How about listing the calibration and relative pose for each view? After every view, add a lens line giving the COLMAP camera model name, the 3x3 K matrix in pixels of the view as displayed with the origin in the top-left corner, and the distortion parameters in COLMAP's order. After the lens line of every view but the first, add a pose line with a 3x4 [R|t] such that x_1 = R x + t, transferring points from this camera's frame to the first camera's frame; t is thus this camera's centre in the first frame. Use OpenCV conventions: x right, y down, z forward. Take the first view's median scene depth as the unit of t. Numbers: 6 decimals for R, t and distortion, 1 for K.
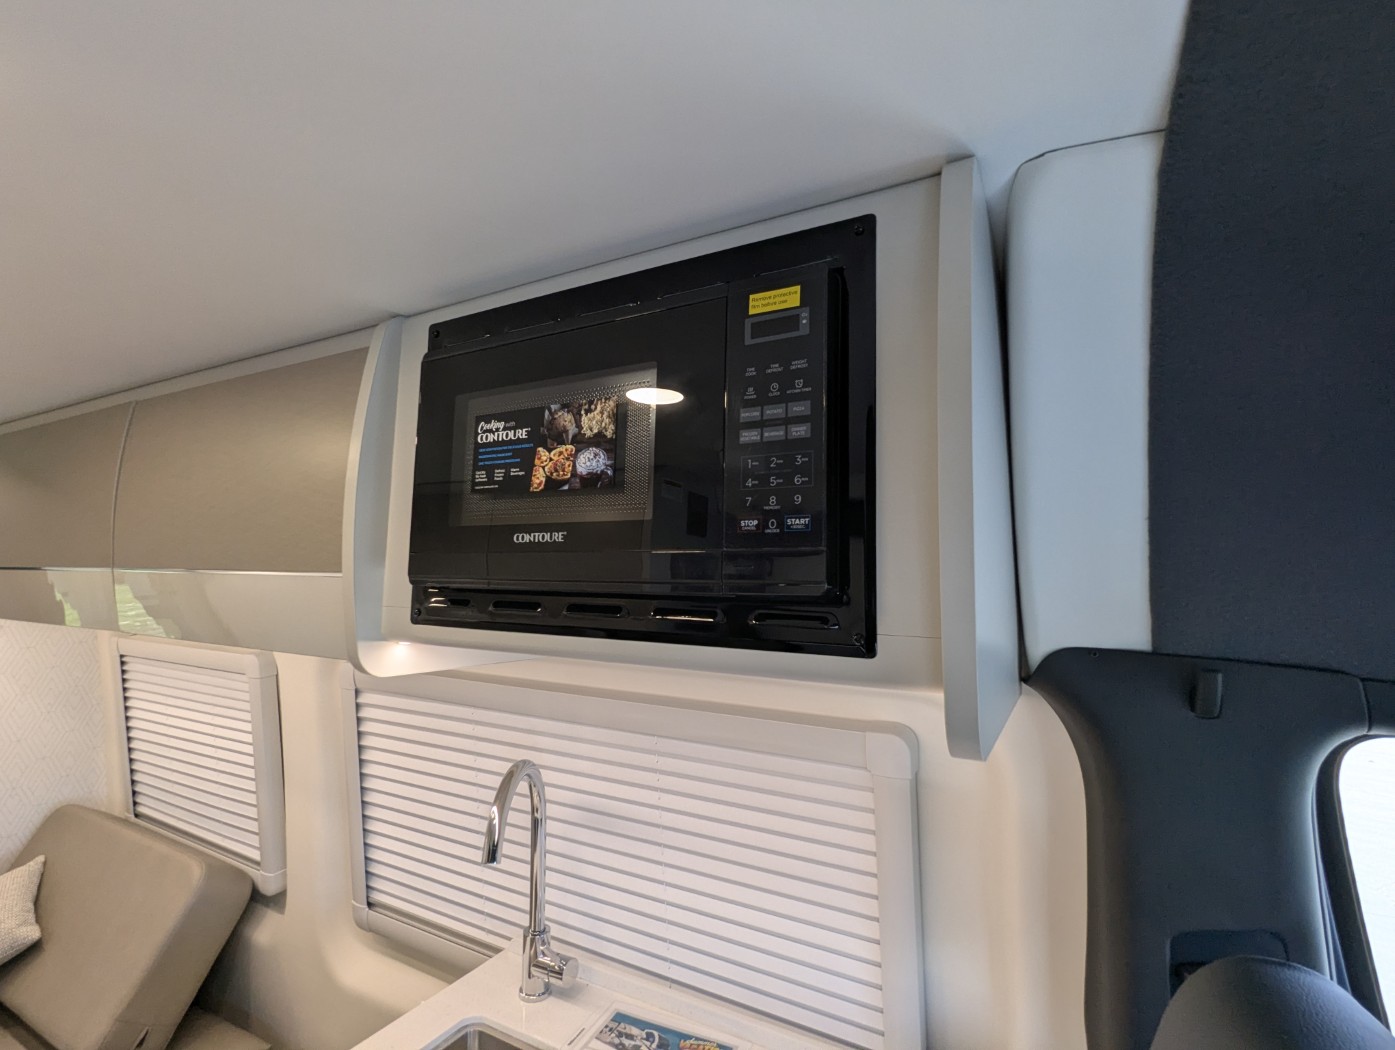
lens RADIAL K [[671.6, 0, 698.9], [0, 671.6, 520.0], [0, 0, 1]] dist [0.001500, 0.000794]
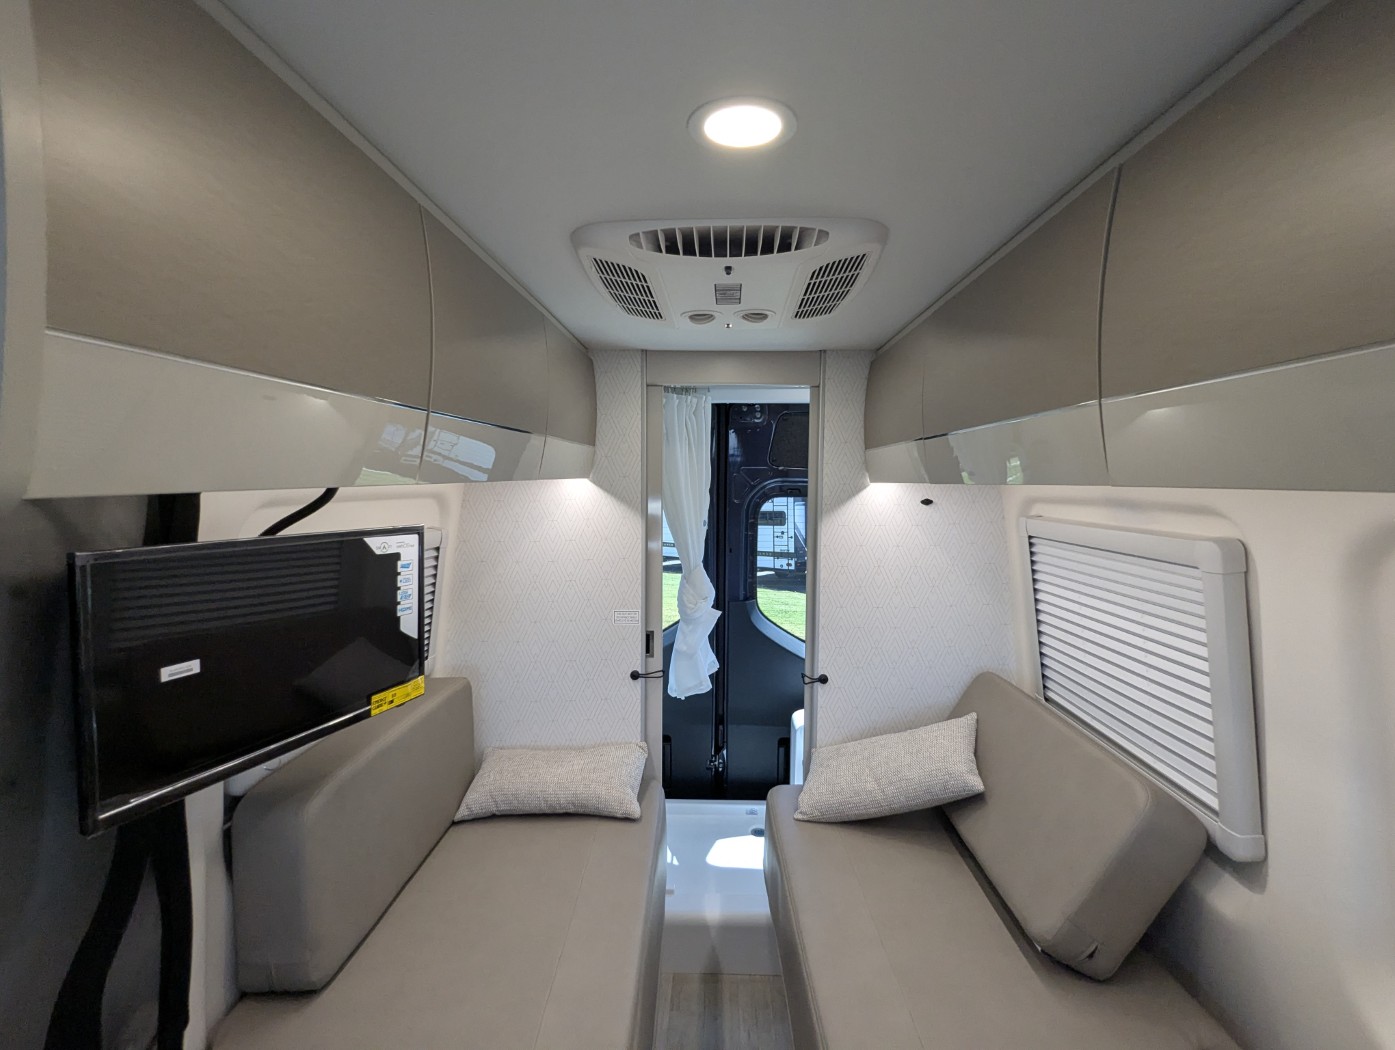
lens RADIAL K [[668.9, 0, 692.8], [0, 668.9, 525.0], [0, 0, 1]] dist [0.000083, 0.000675]
pose [[0.454008, 0.053990, -0.889360, -0.273957], [0.071197, 0.992772, 0.096612, 0.070366], [0.888149, -0.107182, 0.446883, 0.168337]]
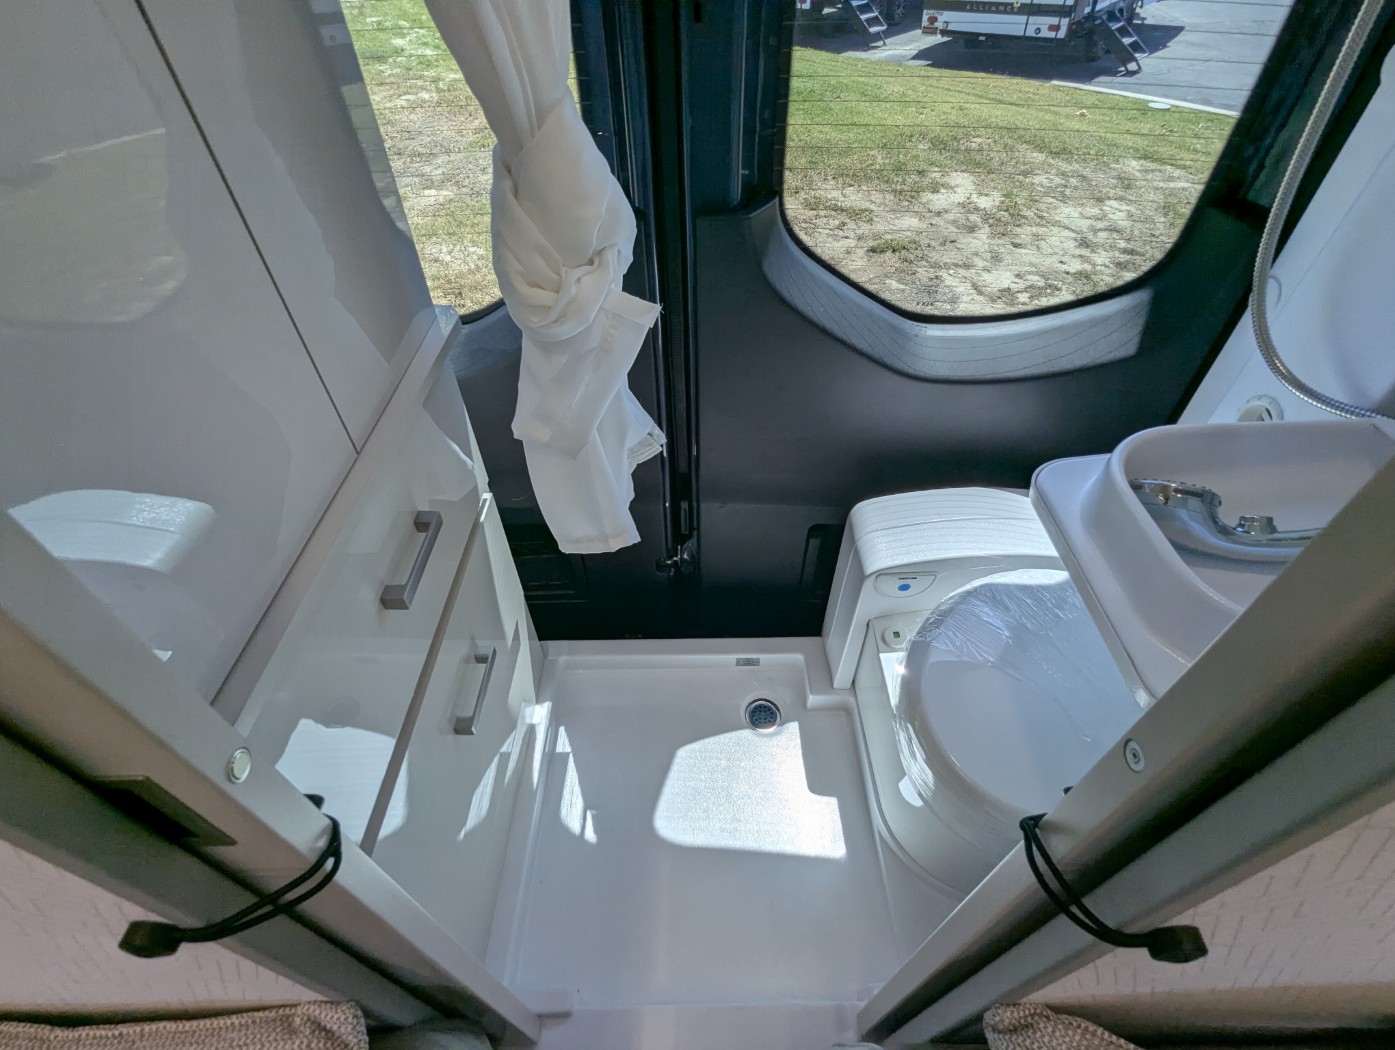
lens RADIAL K [[664.7, 0, 692.3], [0, 664.7, 523.7], [0, 0, 1]] dist [-0.002502, 0.000415]
pose [[0.474002, 0.611190, -0.633853, -1.381772], [0.090785, 0.682099, 0.725602, 0.236214], [0.875831, -0.401481, 0.267829, 0.824580]]
